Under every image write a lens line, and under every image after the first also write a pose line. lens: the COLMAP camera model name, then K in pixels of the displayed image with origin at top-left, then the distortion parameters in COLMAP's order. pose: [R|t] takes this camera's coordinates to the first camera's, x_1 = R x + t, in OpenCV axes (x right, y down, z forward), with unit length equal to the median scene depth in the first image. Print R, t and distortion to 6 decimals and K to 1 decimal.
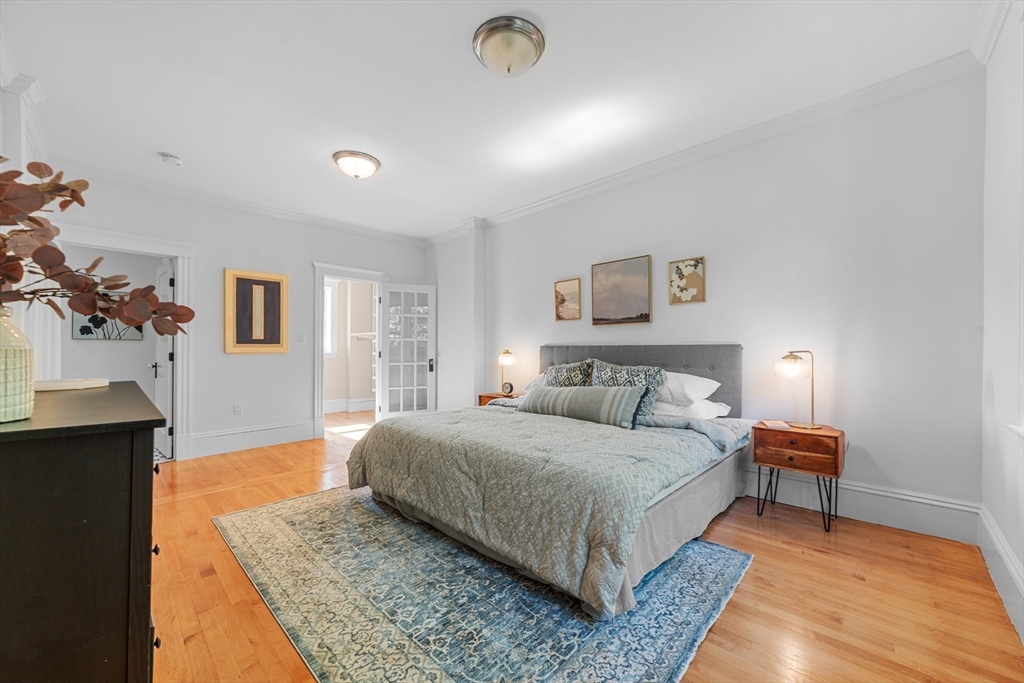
lens RADIAL K [[397.0, 0, 514.3], [0, 397.0, 346.0], [0, 0, 1]] dist [-0.002908, -0.000129]
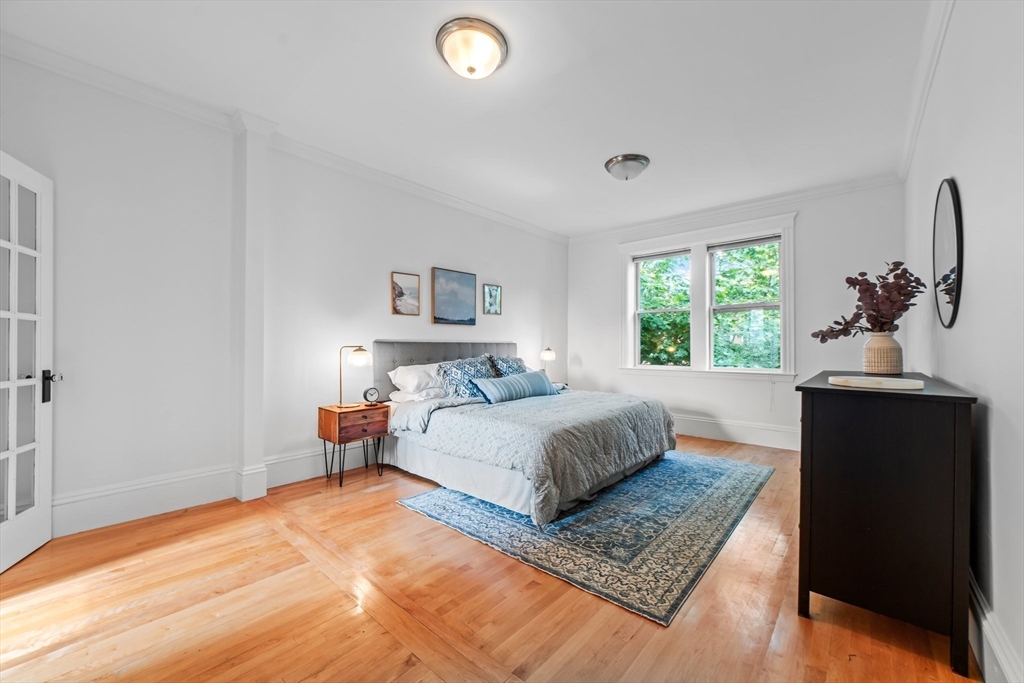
lens RADIAL K [[397.0, 0, 514.6], [0, 397.0, 344.5], [0, 0, 1]] dist [-0.002908, -0.000129]
pose [[-0.041607, -0.002603, 0.999131, -0.882356], [-0.016565, 0.999861, 0.001915, -0.000102], [-0.998997, -0.016471, -0.041644, 0.816192]]
